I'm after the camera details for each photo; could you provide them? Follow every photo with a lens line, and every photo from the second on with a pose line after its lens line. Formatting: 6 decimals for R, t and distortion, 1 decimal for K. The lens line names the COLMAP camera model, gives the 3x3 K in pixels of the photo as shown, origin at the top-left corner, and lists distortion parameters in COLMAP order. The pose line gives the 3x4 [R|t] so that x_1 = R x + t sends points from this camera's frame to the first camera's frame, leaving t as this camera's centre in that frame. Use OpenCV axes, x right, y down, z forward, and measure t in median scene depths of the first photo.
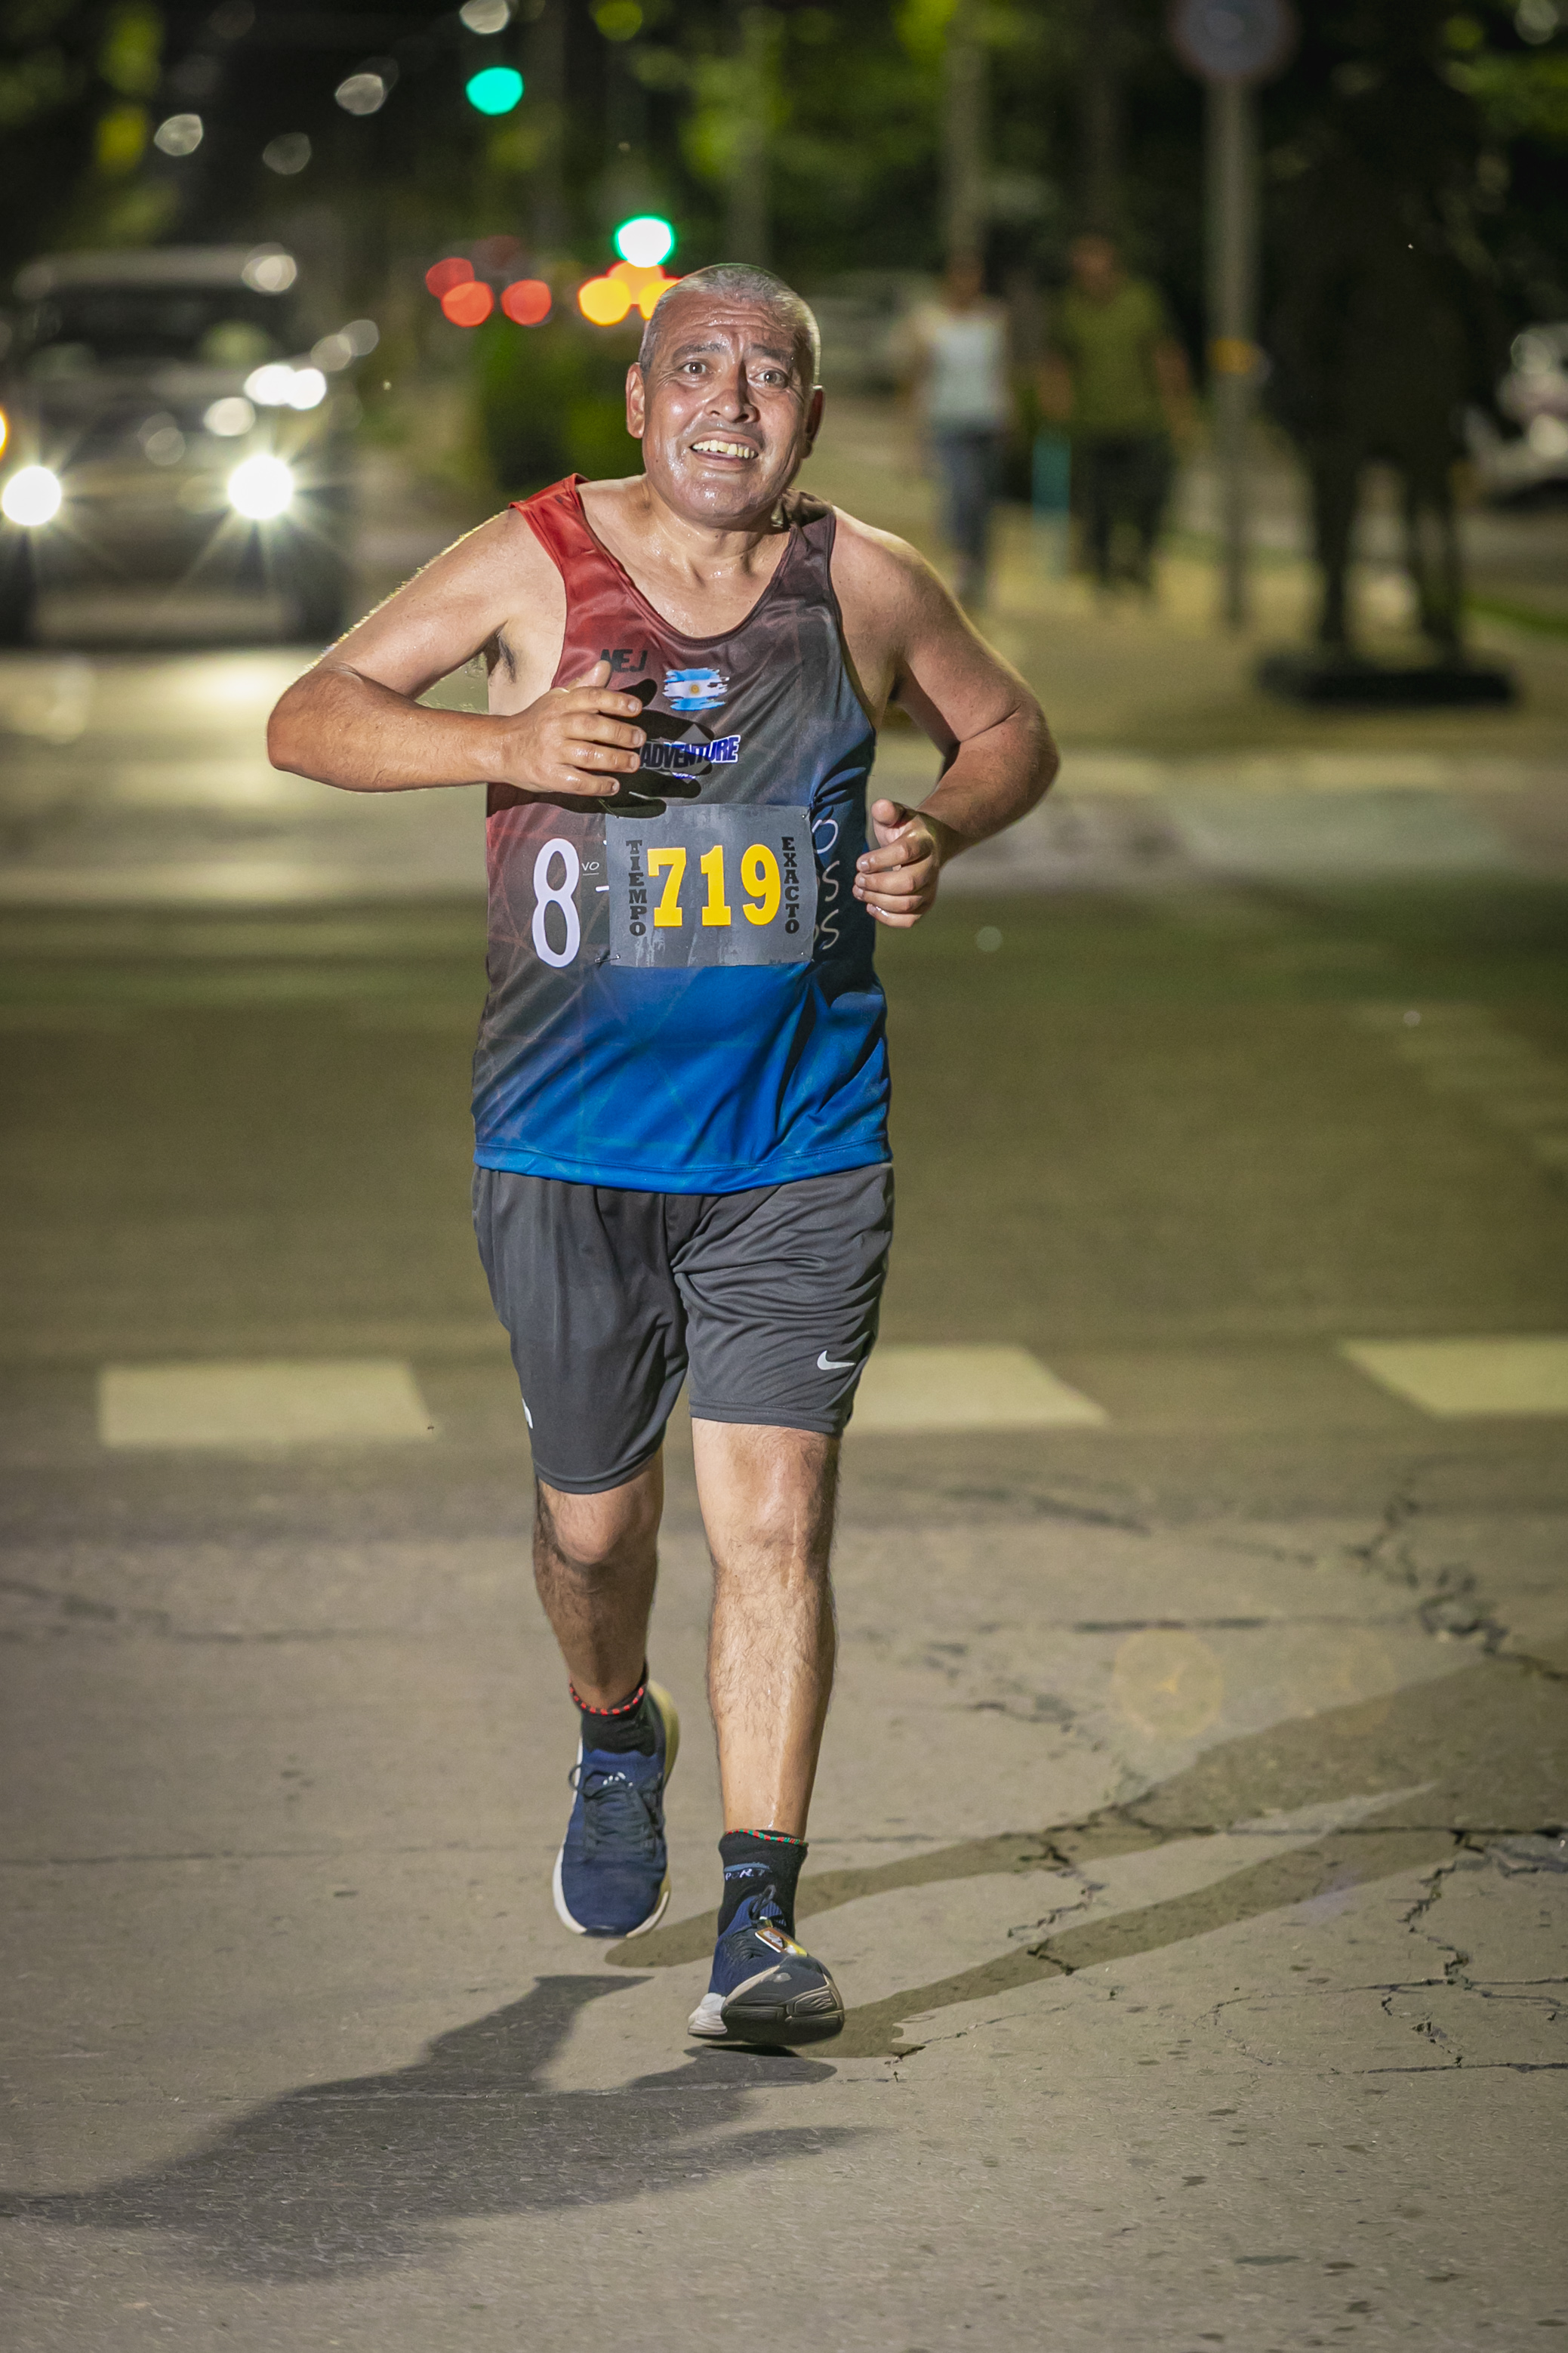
lens RADIAL K [[13707.5, 0, 784.0], [0, 13707.5, 1176.5], [0, 0, 1]] dist [-1.334847, 0.447937]
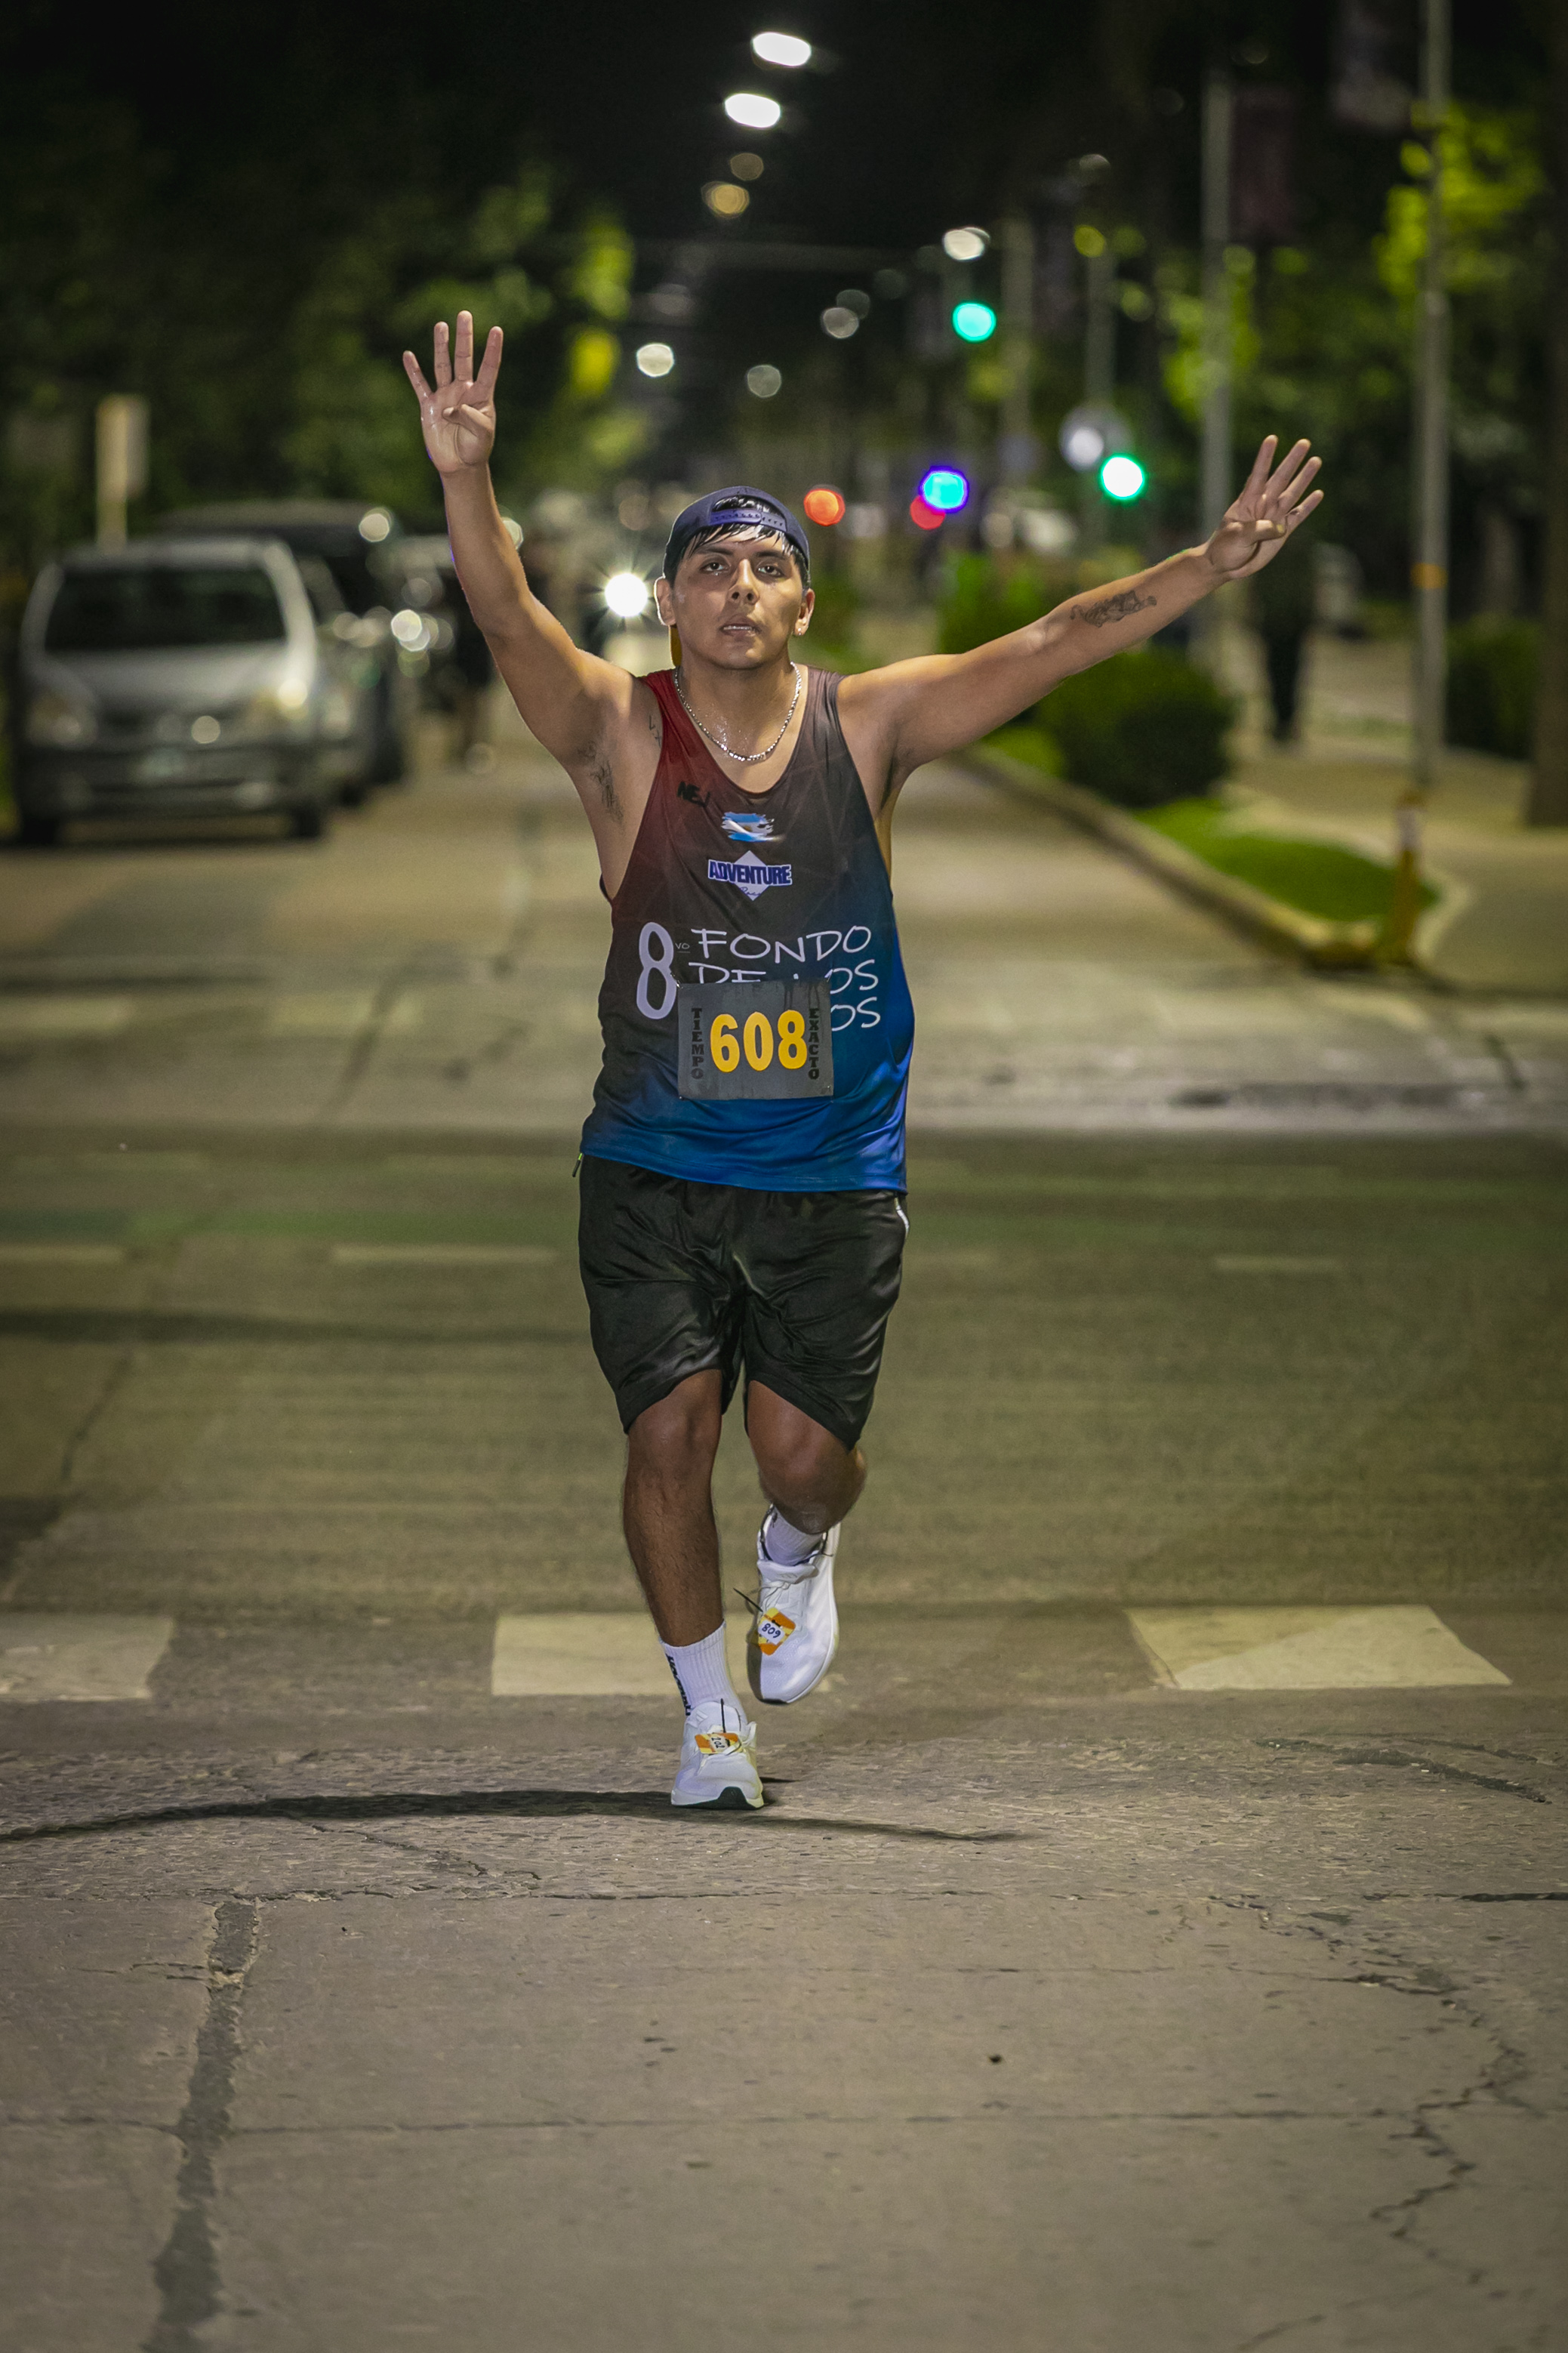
lens RADIAL K [[13707.5, 0, 784.0], [0, 13707.5, 1176.5], [0, 0, 1]] dist [-1.334847, 0.447937]
pose [[0.999288, 0.014390, -0.034866, 0.006516], [-0.014992, 0.999742, -0.017067, -0.001539], [0.034611, 0.017578, 0.999246, 0.023485]]
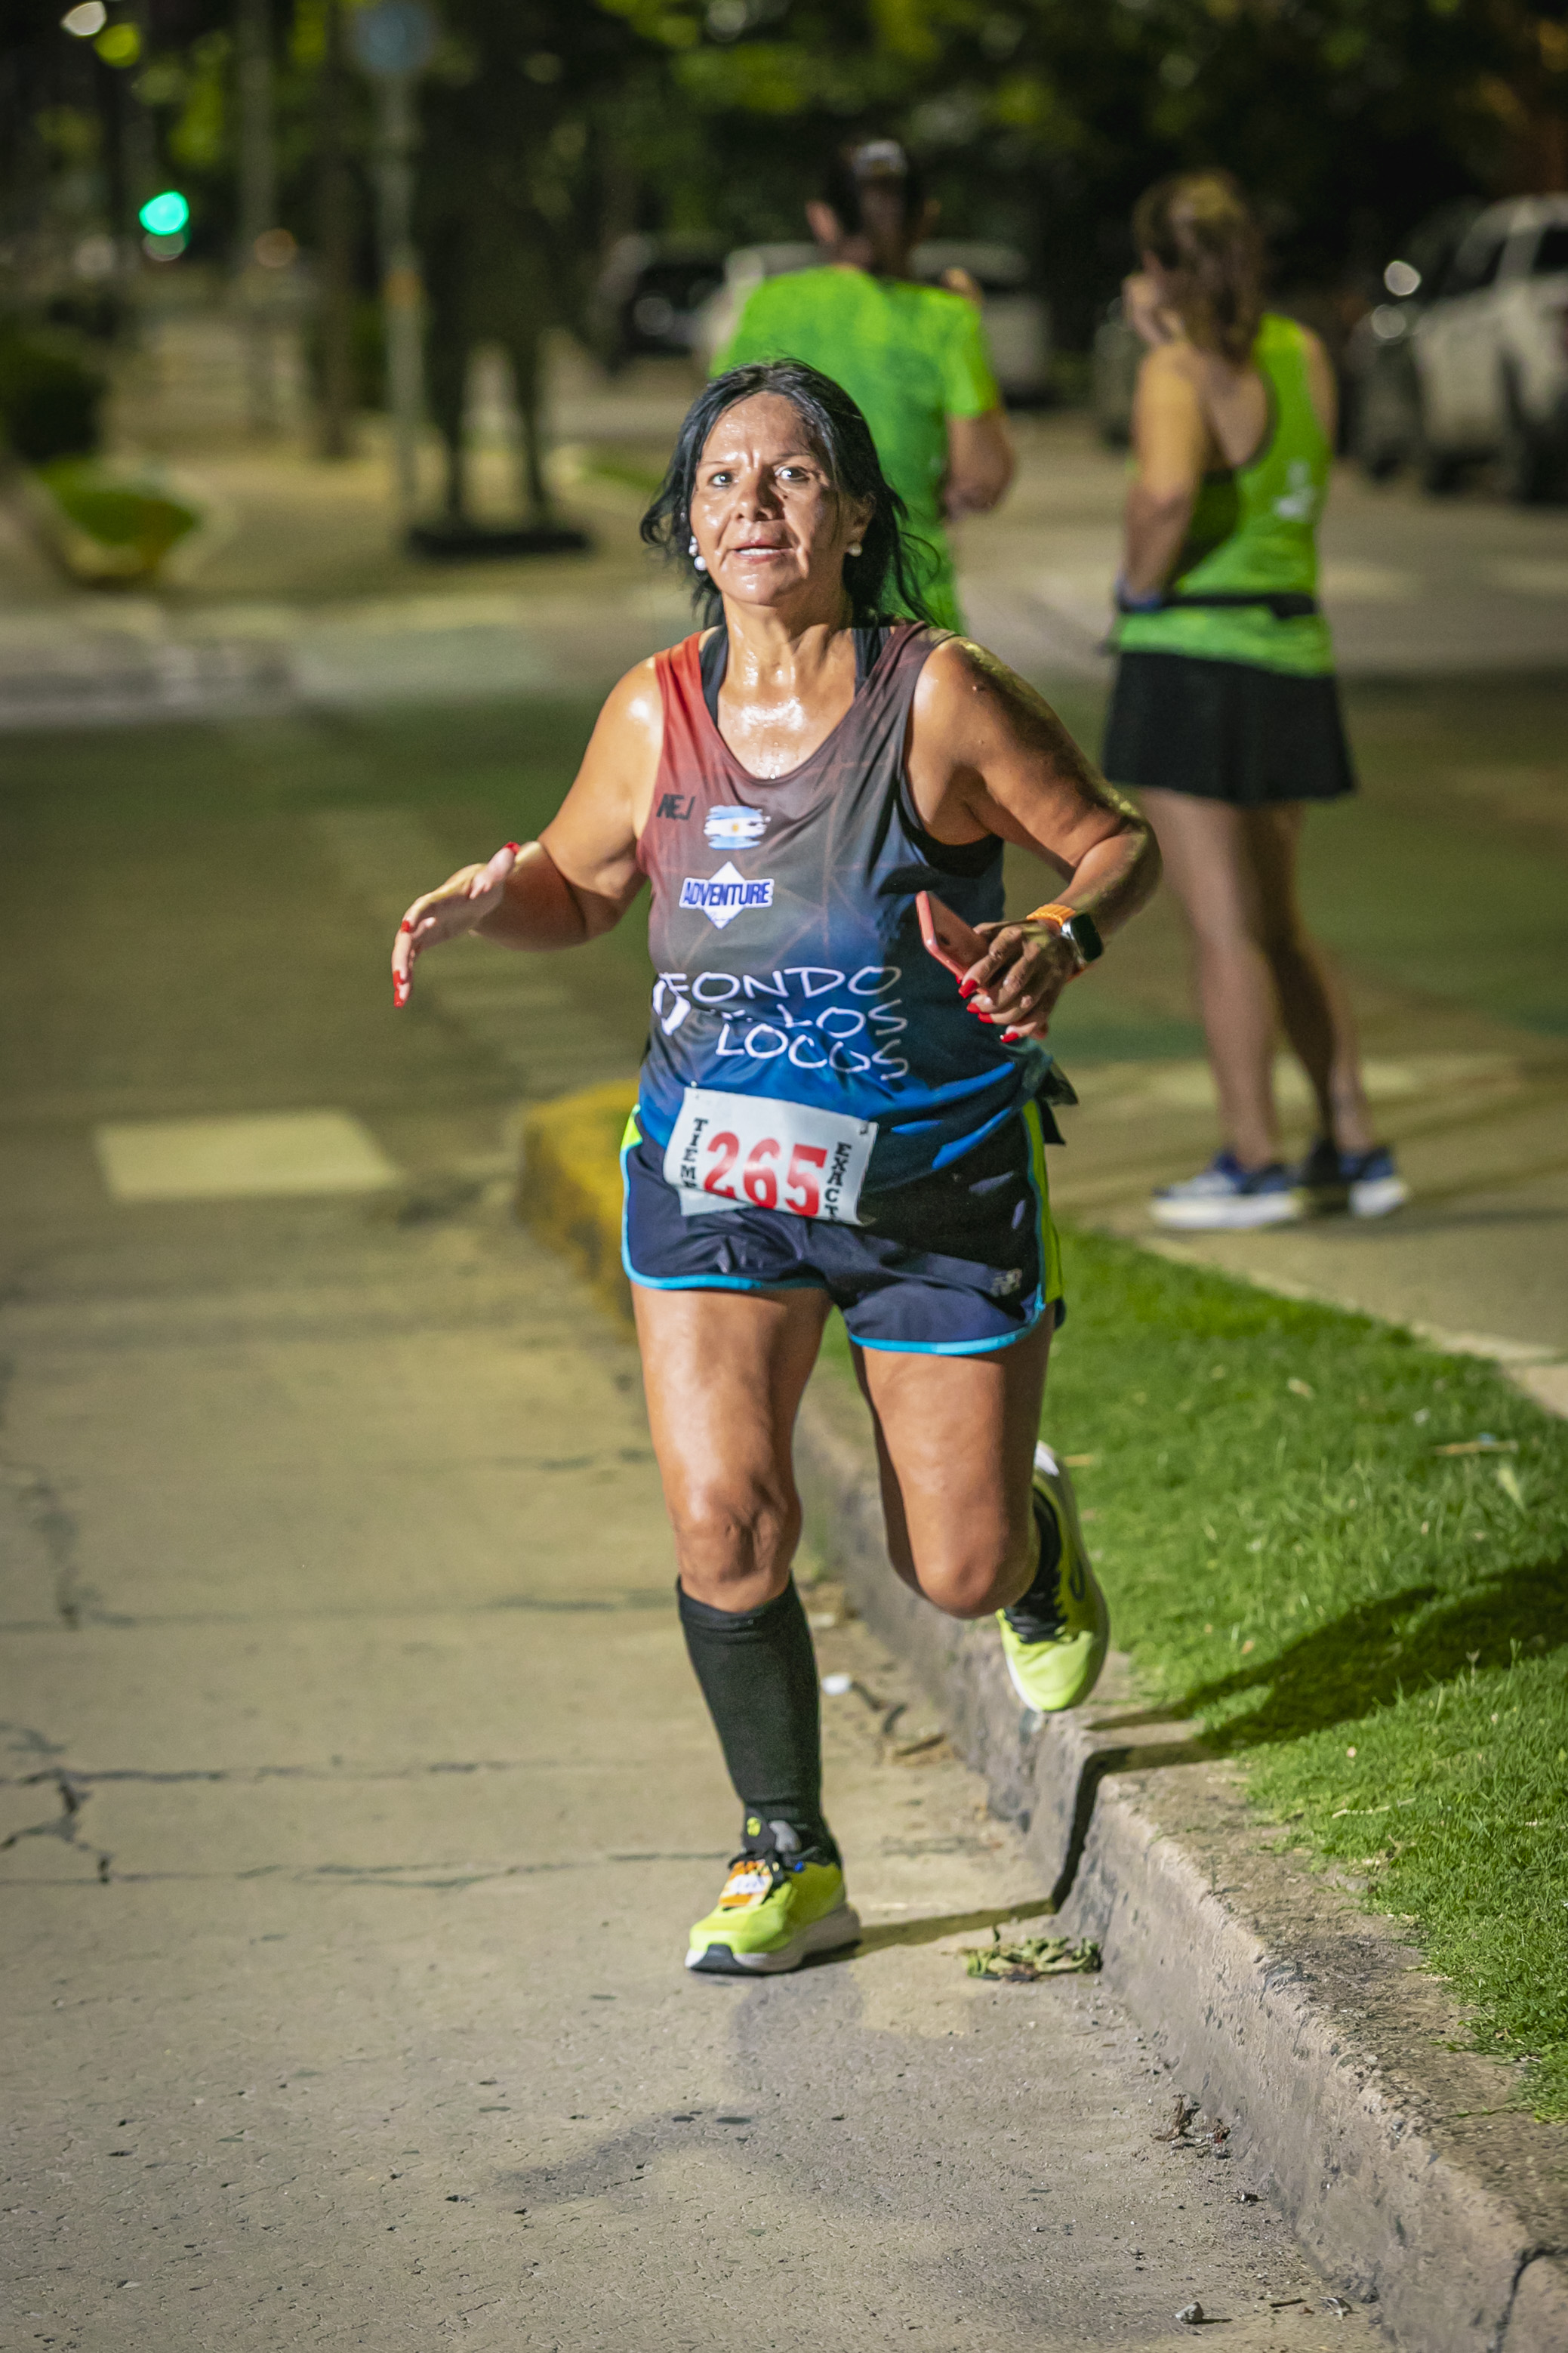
lens RADIAL K [[9948.9, 0, 784.0], [0, 9948.9, 1176.5], [0, 0, 1]] dist [-0.744985, 1.691004]
pose [[0.998510, -0.037908, 0.039250, 0.096169], [0.036703, 0.998846, 0.030973, -0.012010], [-0.040379, -0.029486, 0.998749, 0.181025]]
